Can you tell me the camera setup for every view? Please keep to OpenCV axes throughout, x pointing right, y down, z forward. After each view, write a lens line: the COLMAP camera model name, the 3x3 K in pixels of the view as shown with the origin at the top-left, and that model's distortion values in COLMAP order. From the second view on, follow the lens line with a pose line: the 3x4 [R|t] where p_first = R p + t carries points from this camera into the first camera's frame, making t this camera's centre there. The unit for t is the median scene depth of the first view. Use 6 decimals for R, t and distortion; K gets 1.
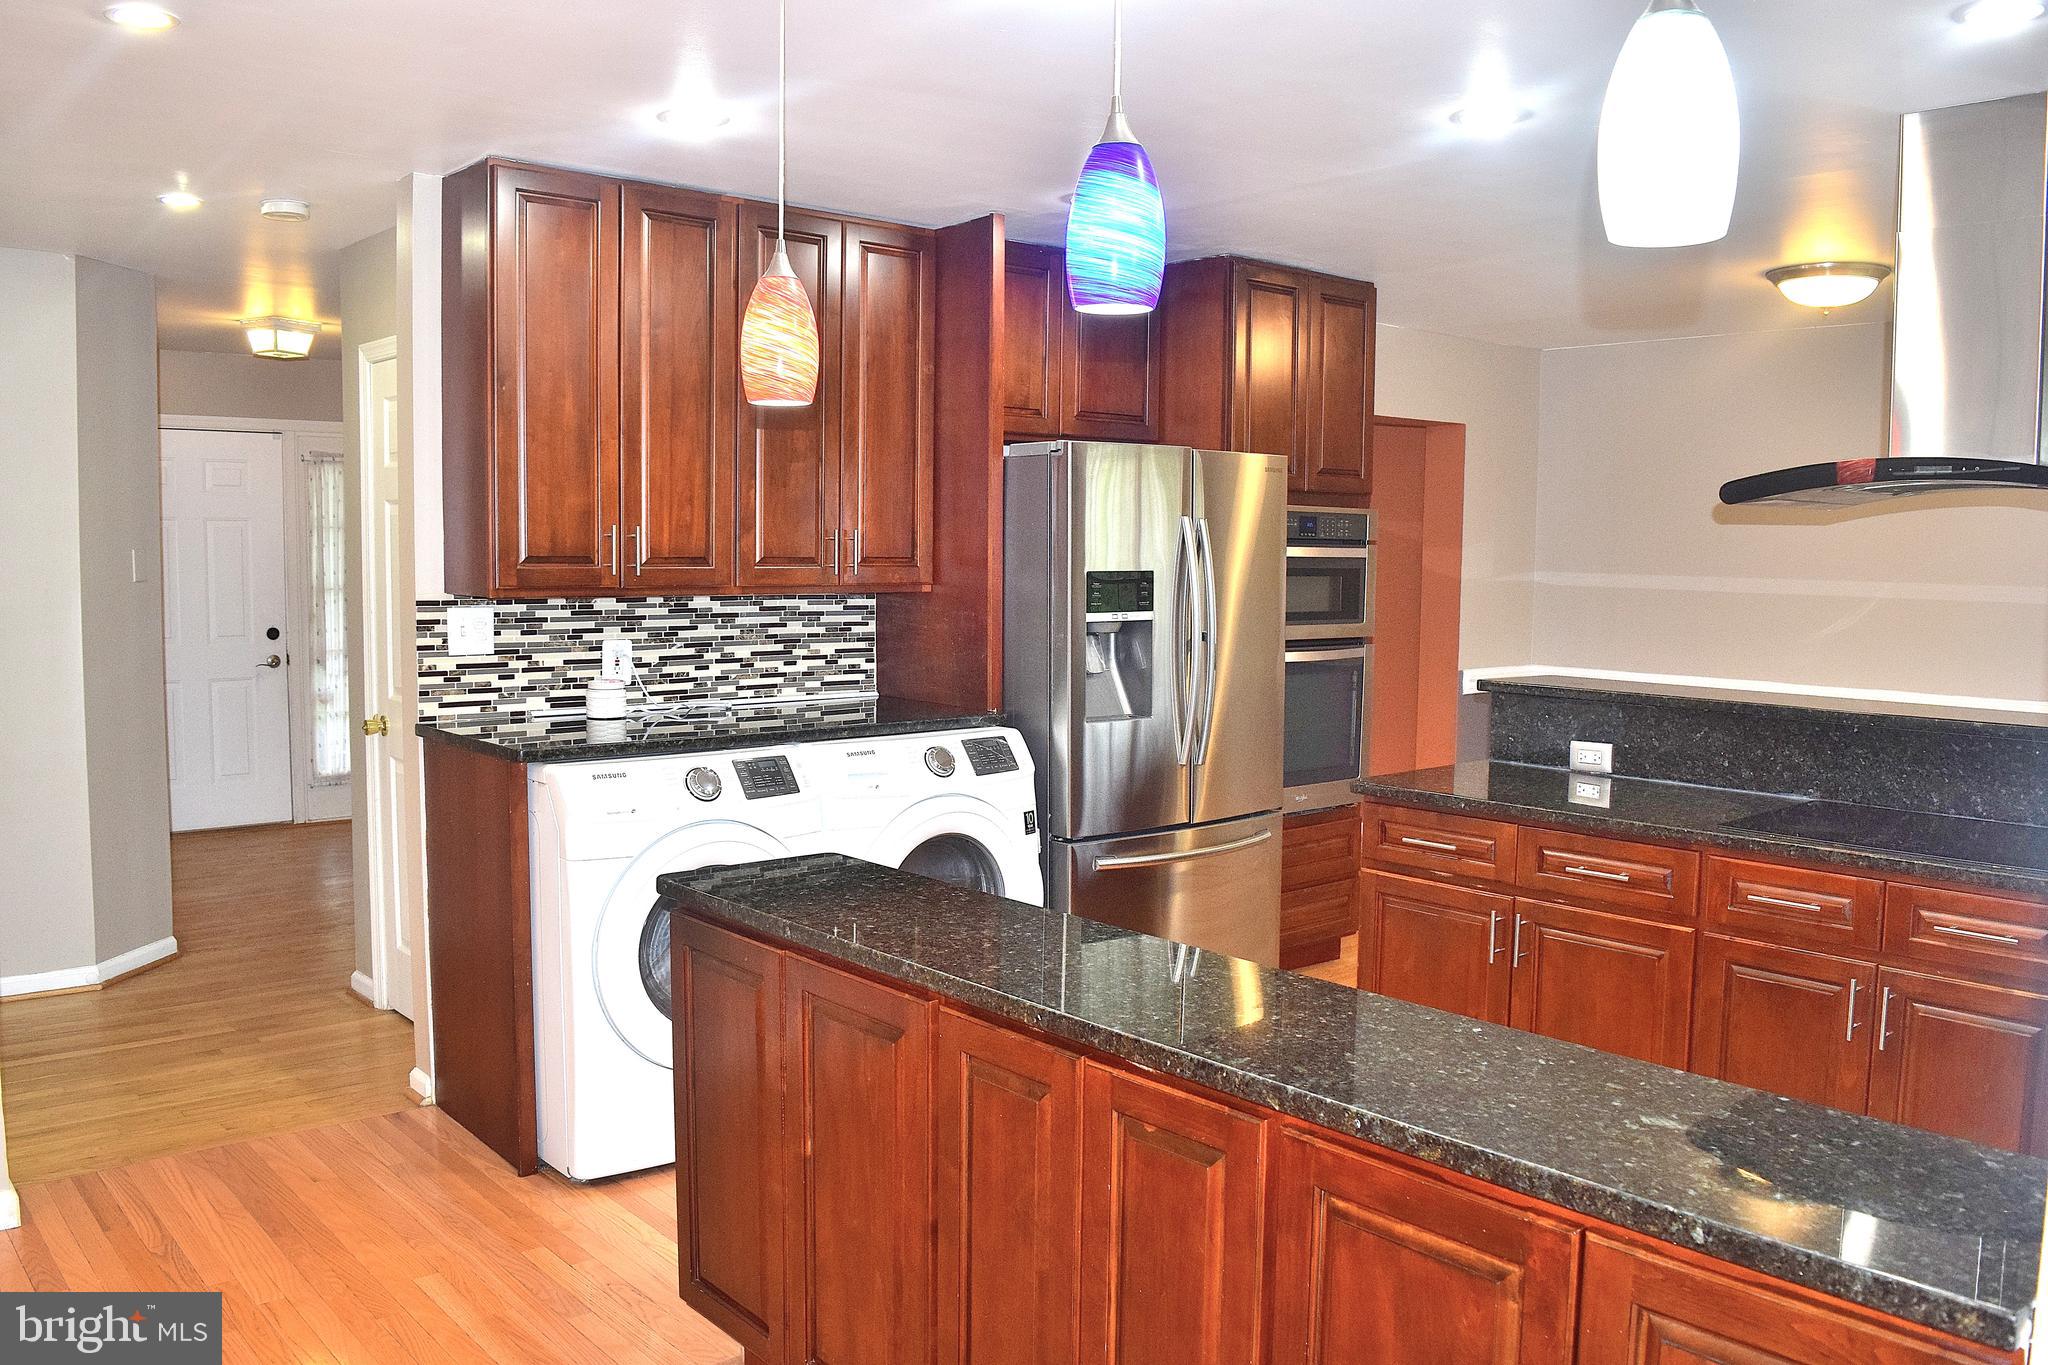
lens RADIAL K [[1617.2, 0, 1019.5], [0, 1617.2, 685.1], [0, 0, 1]] dist [-0.095700, 0.025623]
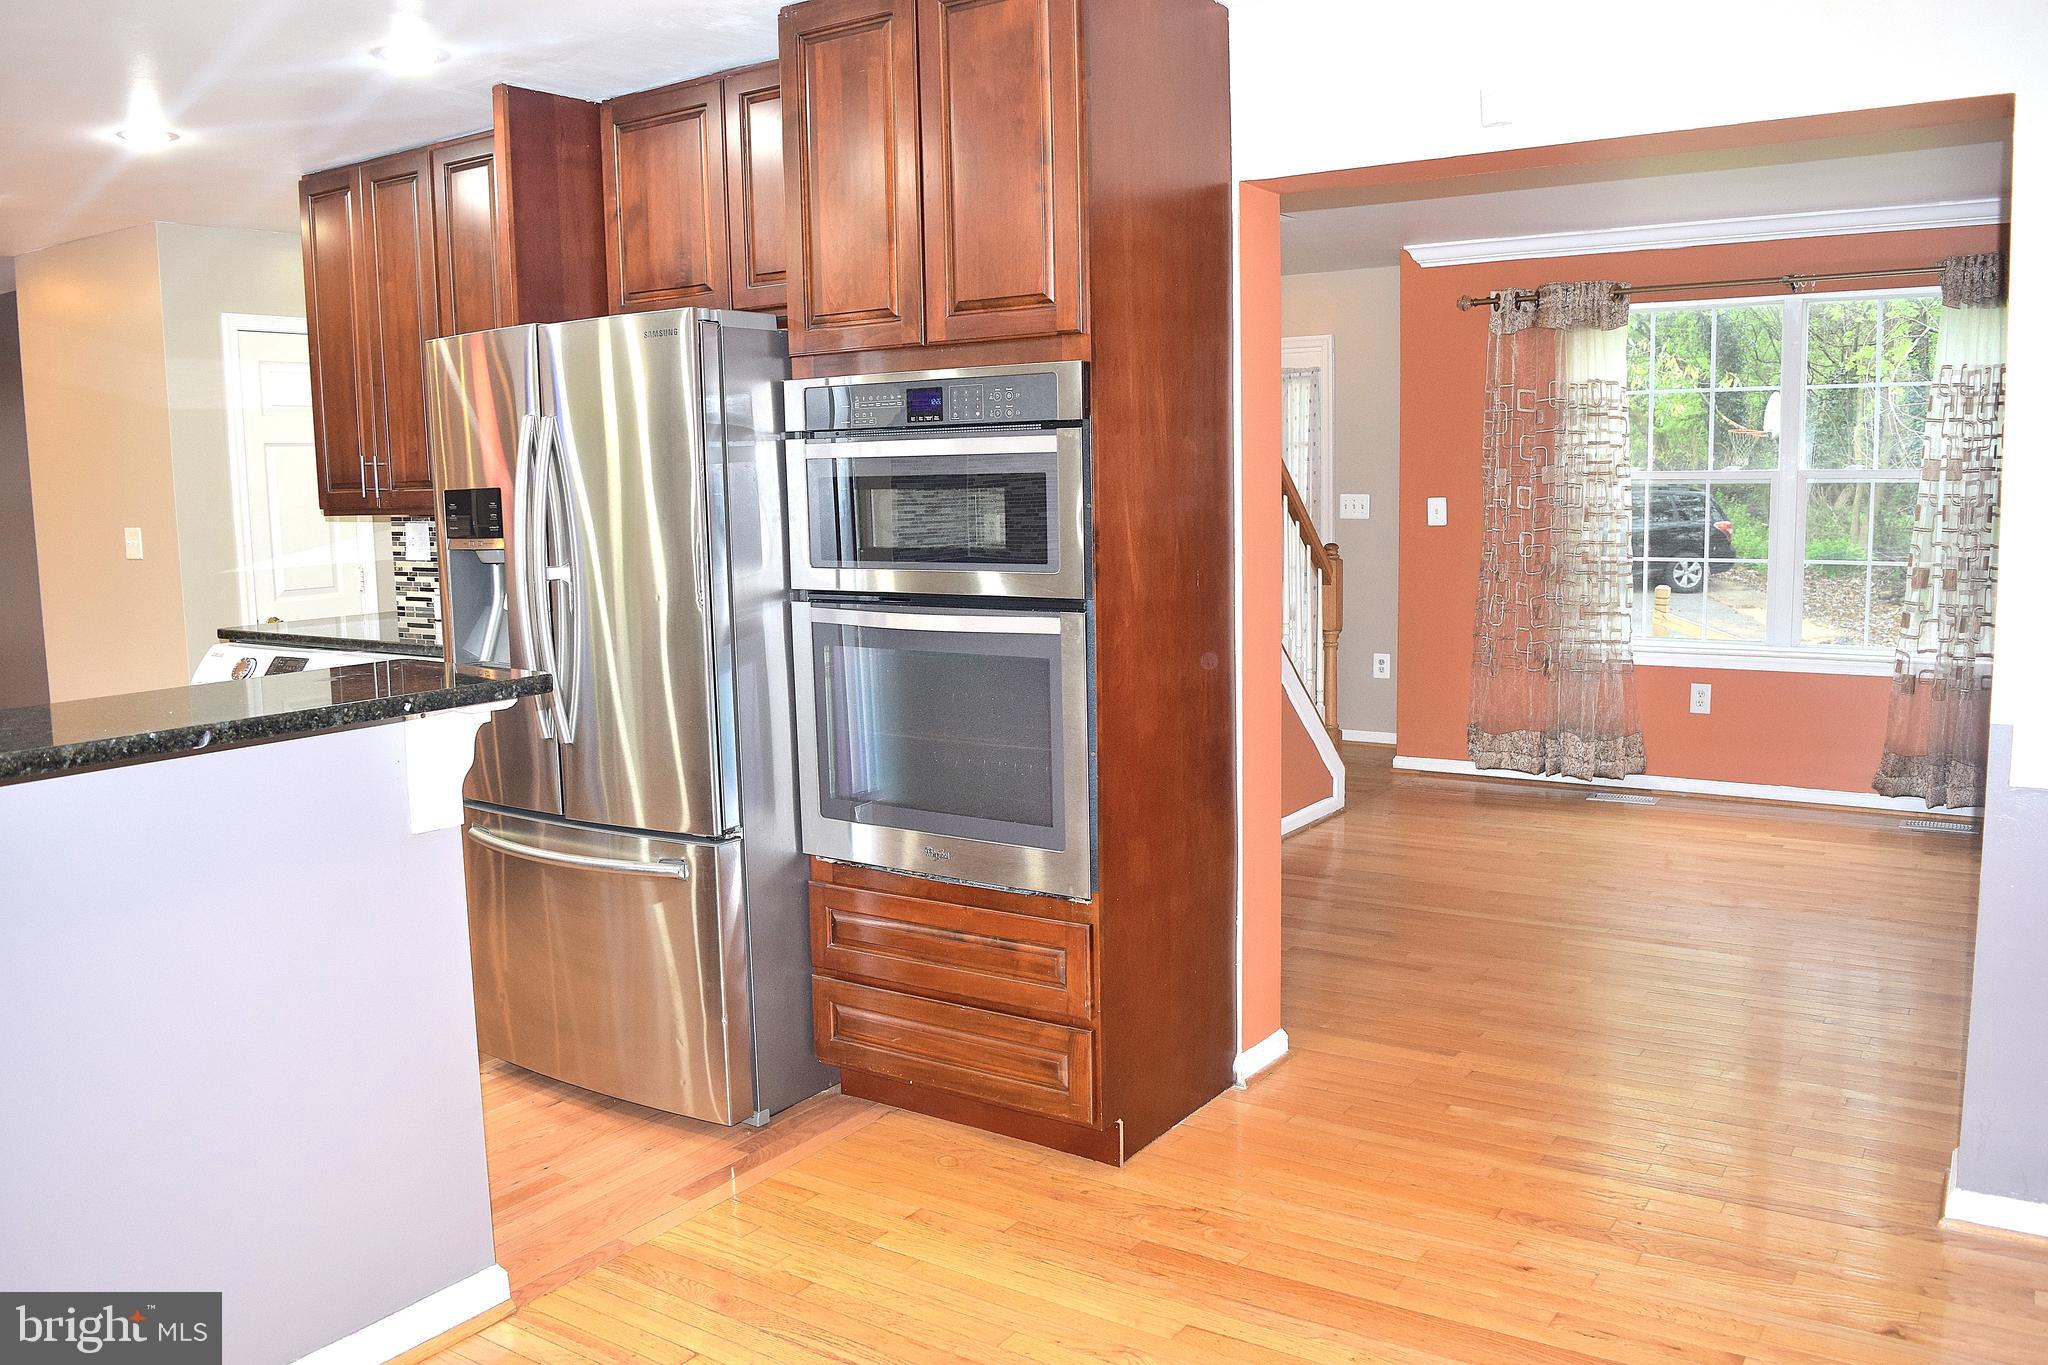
lens RADIAL K [[1617.2, 0, 1024.6], [0, 1617.2, 687.9], [0, 0, 1]] dist [-0.095700, 0.025623]
pose [[0.258405, 0.107937, -0.959988, 1.004224], [-0.061834, 0.993549, 0.095066, -0.068606], [0.964056, 0.034794, 0.263412, 1.139548]]
